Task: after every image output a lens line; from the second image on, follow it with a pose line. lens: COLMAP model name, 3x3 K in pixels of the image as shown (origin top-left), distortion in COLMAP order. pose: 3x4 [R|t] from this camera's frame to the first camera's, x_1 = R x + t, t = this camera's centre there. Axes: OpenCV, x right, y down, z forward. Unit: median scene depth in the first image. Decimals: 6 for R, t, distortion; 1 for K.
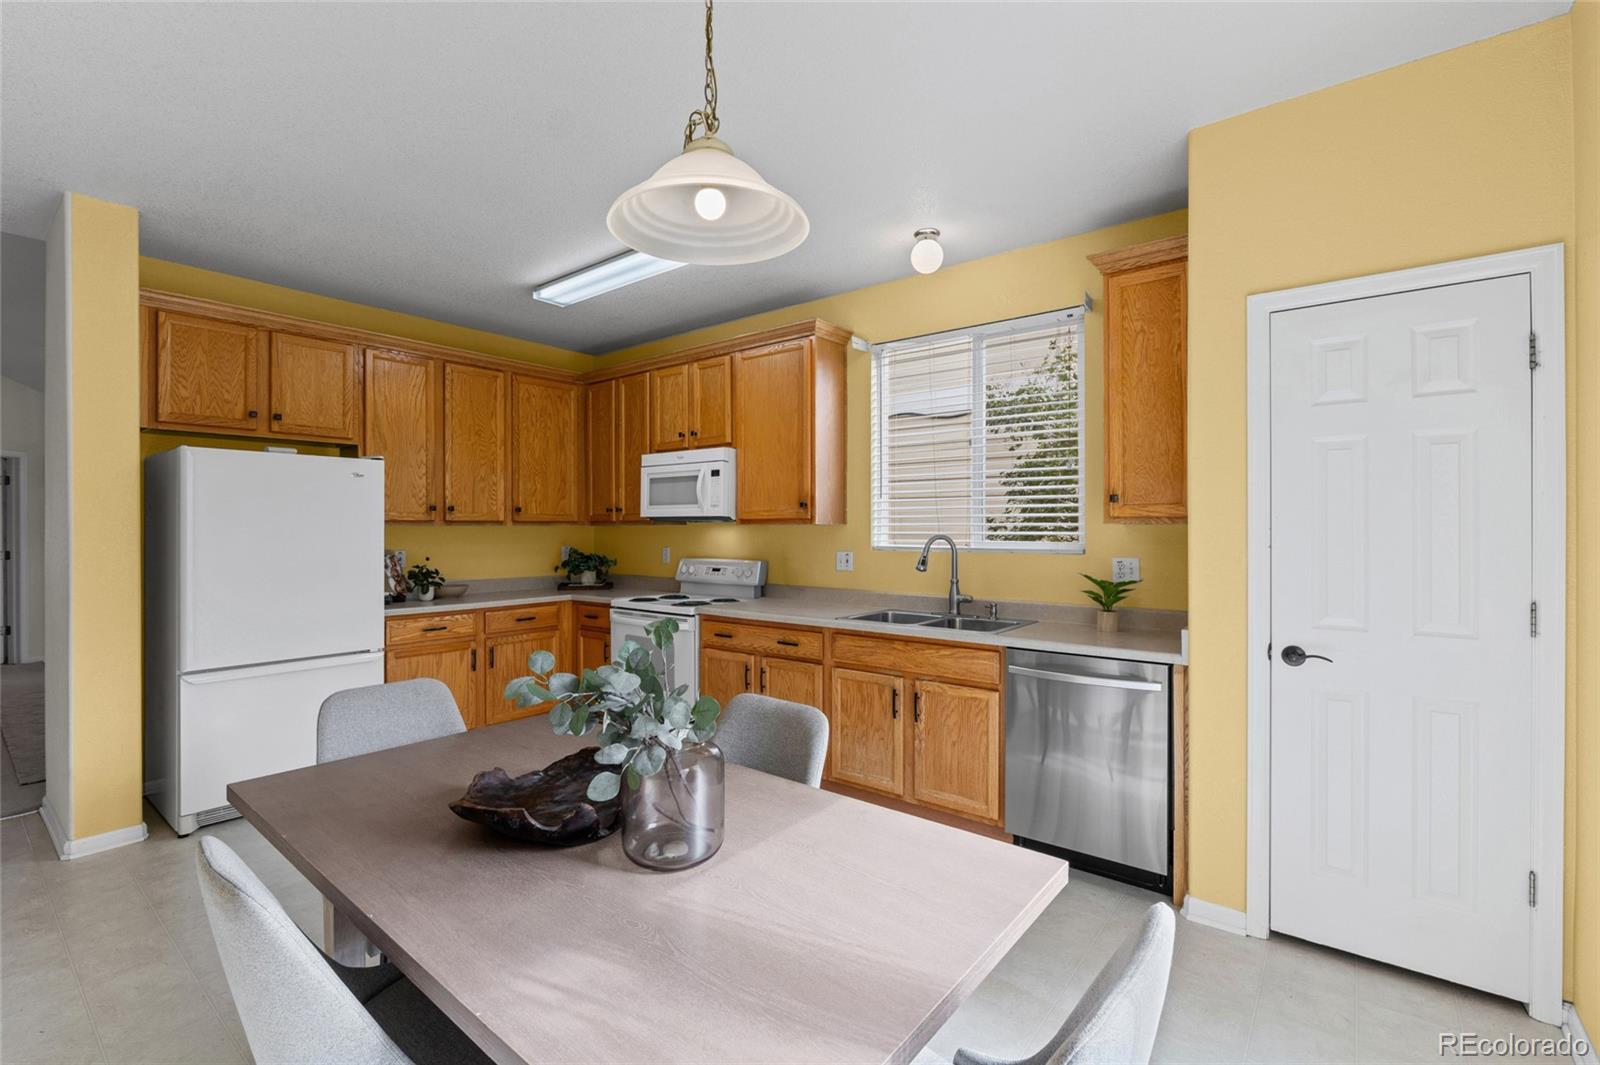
lens RADIAL K [[720.1, 0, 795.5], [0, 720.1, 531.3], [0, 0, 1]] dist [-0.030257, 0.010962]
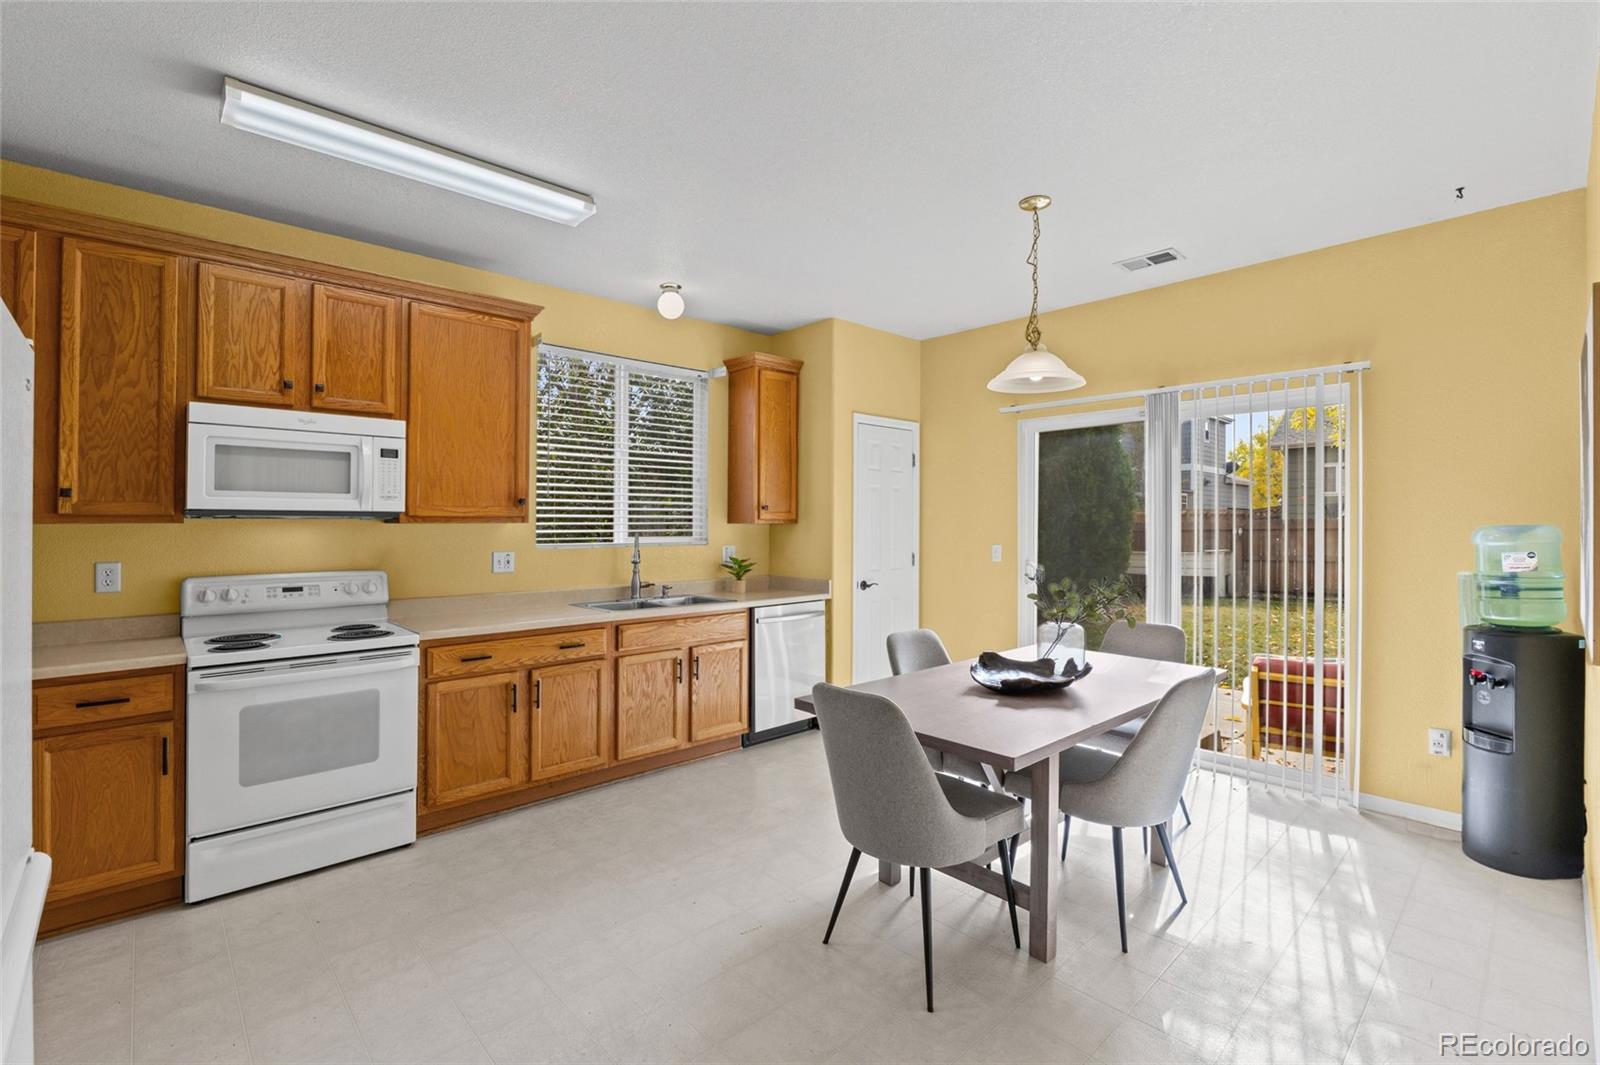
lens RADIAL K [[720.1, 0, 795.5], [0, 720.1, 531.3], [0, 0, 1]] dist [-0.030257, 0.010962]
pose [[0.135056, -0.010925, 0.990778, -0.779281], [0.006125, 0.999929, 0.010191, -0.005523], [-0.990819, 0.004692, 0.135113, 0.483586]]
